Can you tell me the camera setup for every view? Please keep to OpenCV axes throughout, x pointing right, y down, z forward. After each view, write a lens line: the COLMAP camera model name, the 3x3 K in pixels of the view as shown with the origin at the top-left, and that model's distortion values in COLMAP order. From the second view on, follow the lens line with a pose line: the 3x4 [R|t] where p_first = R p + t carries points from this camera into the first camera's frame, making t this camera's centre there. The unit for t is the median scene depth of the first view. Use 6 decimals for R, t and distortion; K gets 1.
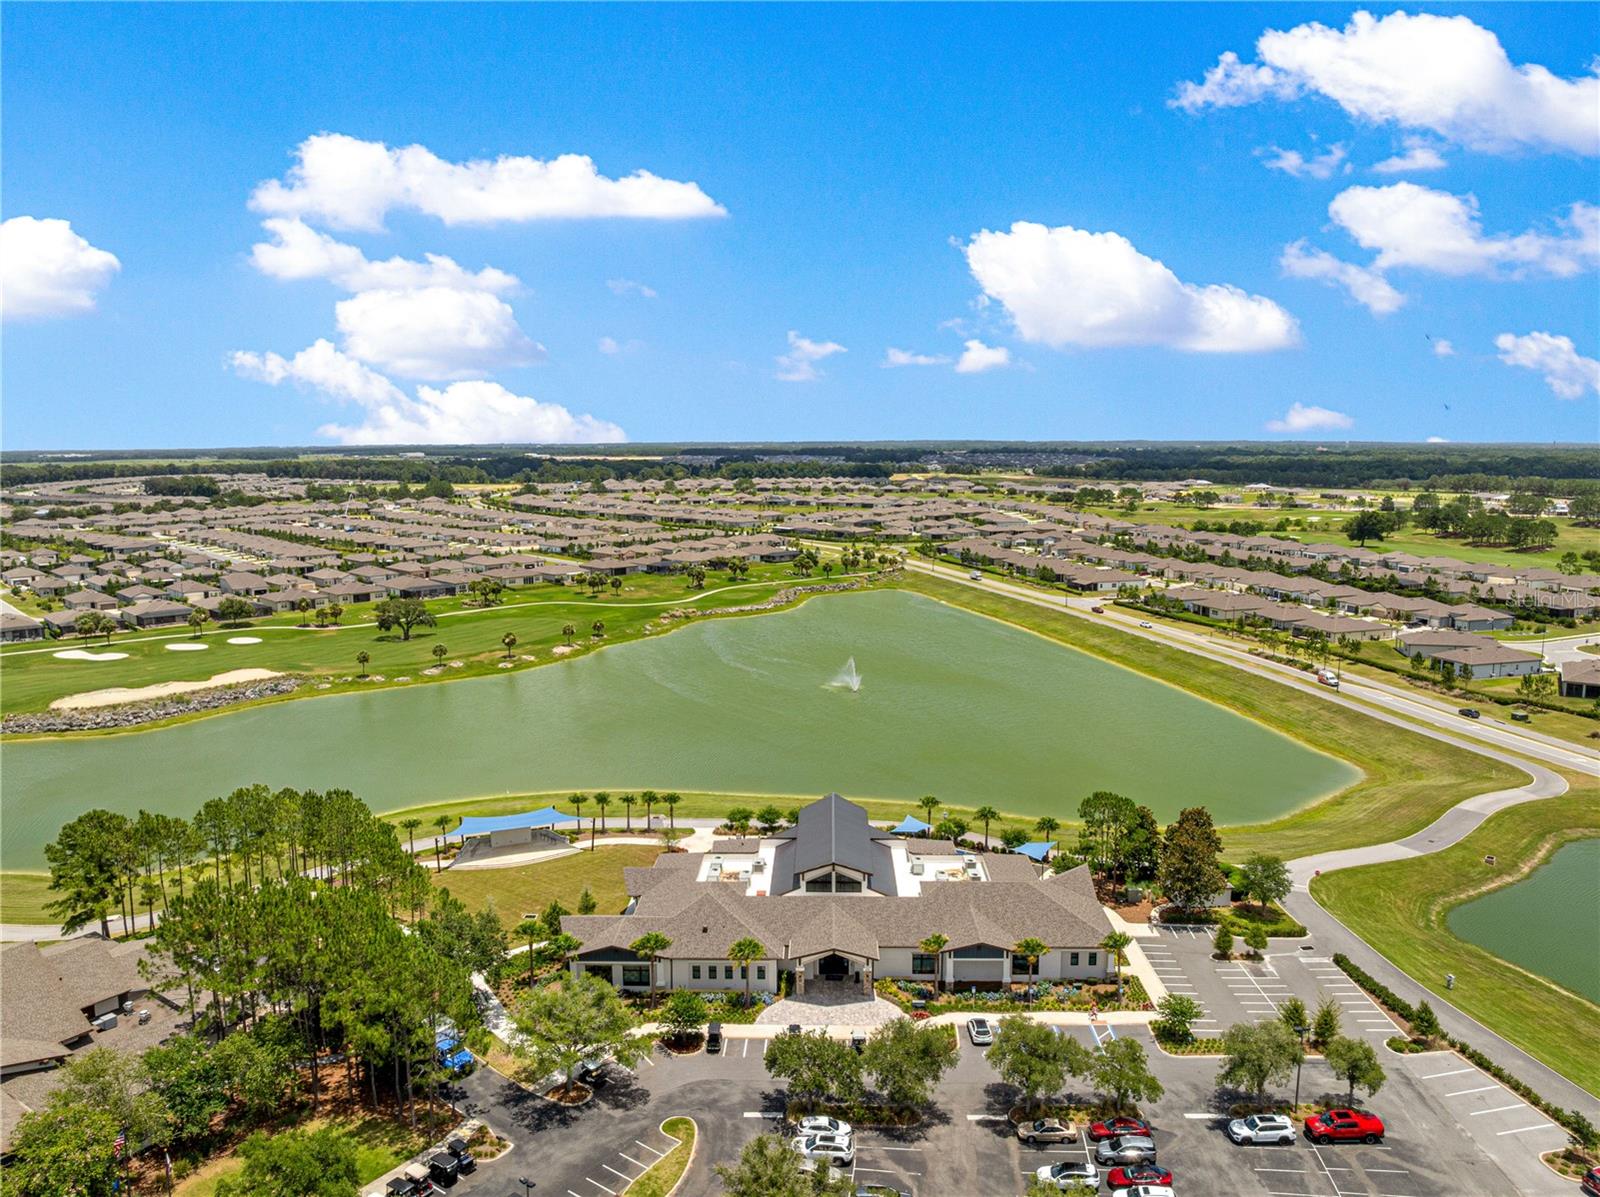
lens RADIAL K [[1125.0, 0, 800.0], [0, 1125.0, 598.5], [0, 0, 1]] dist [-0.052244, 0.025908]
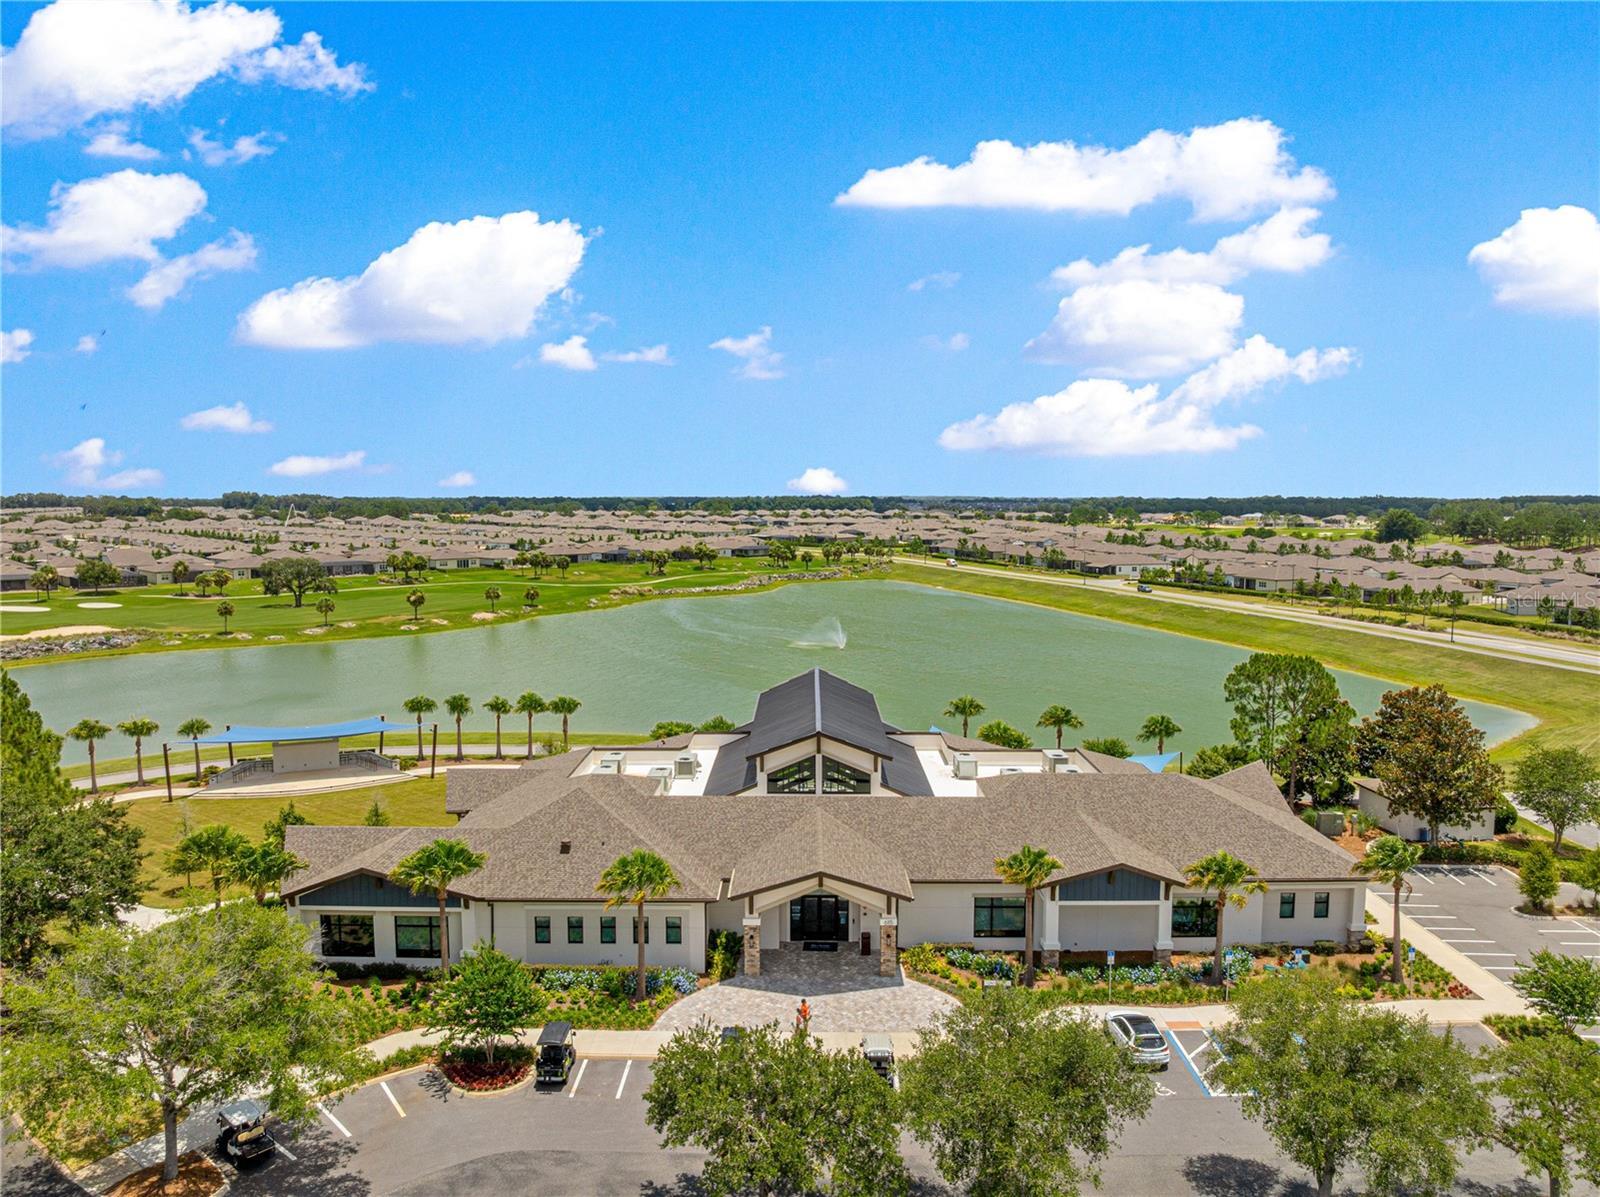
lens RADIAL K [[1125.0, 0, 800.0], [0, 1125.0, 598.5], [0, 0, 1]] dist [-0.052244, 0.025908]
pose [[0.999815, 0.003792, 0.018848, 0.009427], [-0.002807, 0.998642, -0.052023, 0.175164], [-0.019020, 0.051961, 0.998468, 0.407677]]
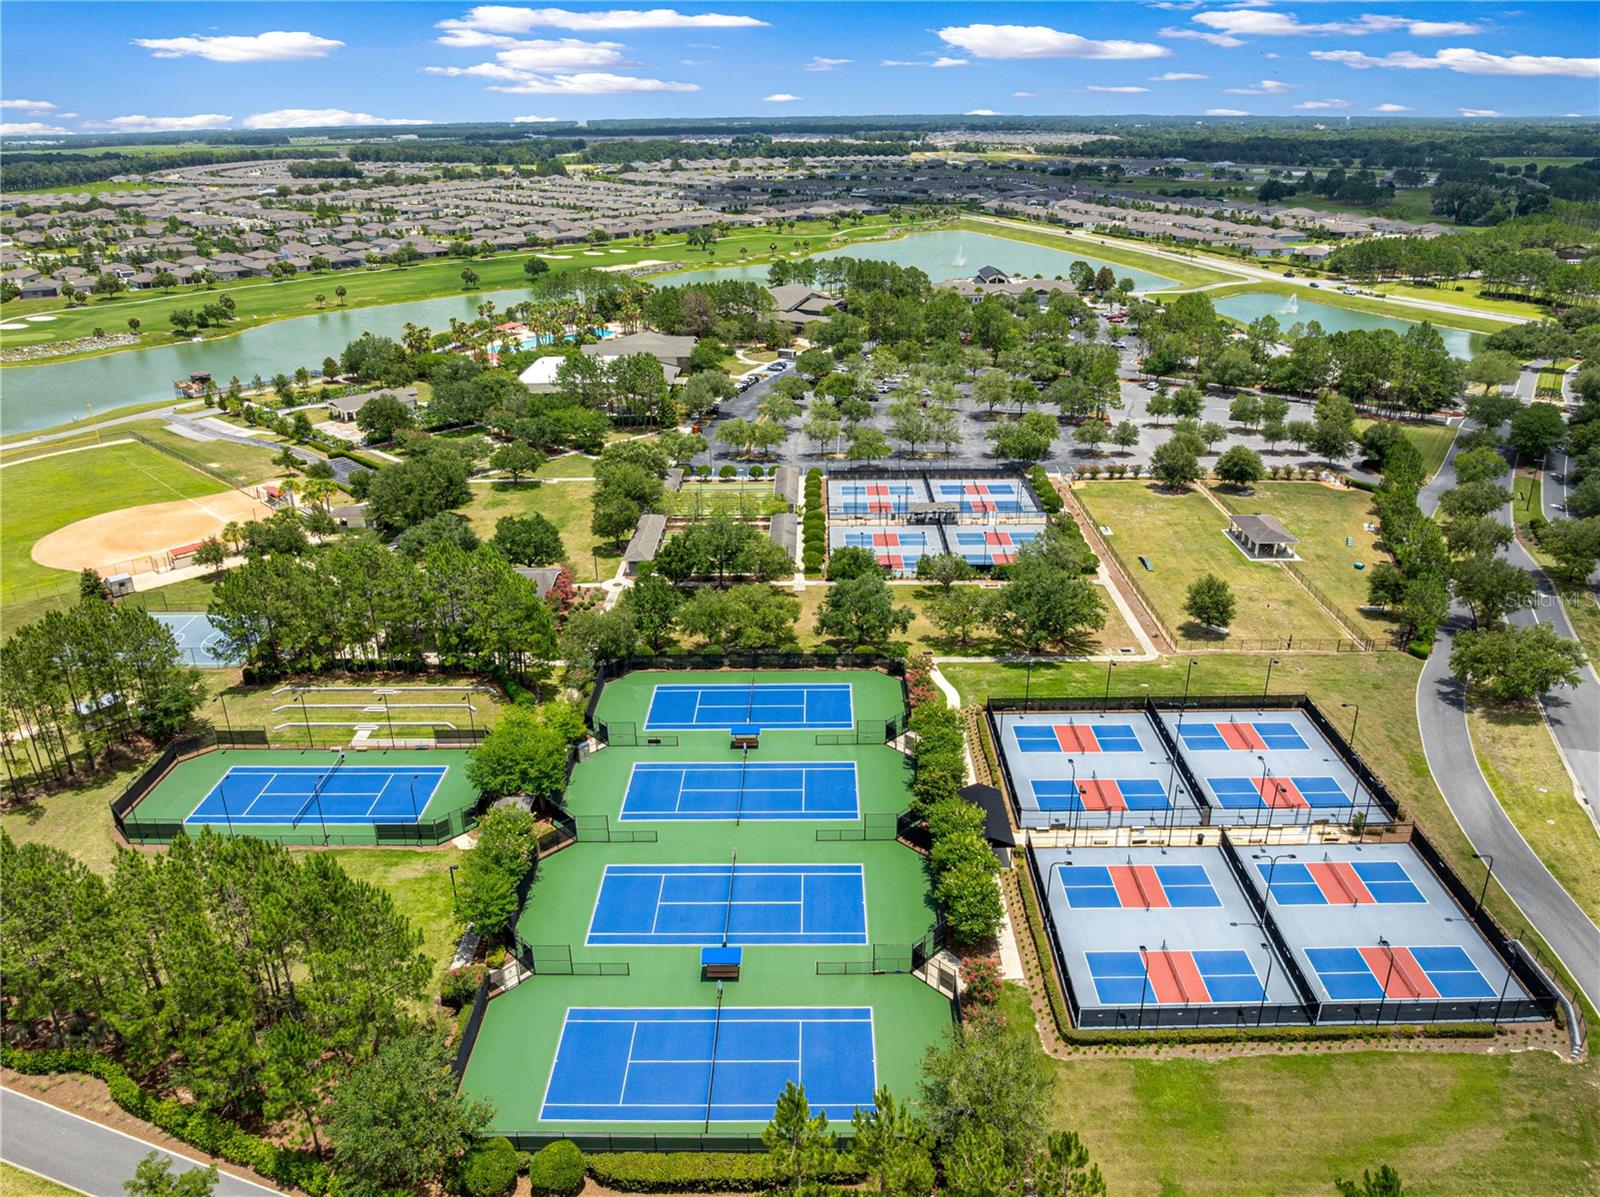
lens RADIAL K [[1144.6, 0, 800.0], [0, 1144.6, 598.5], [0, 0, 1]] dist [-0.038971, -0.006435]
pose [[0.999788, -0.013363, 0.015677, -0.561627], [0.008838, 0.965706, 0.259489, 0.250673], [-0.018607, -0.259295, 0.965619, -2.278736]]
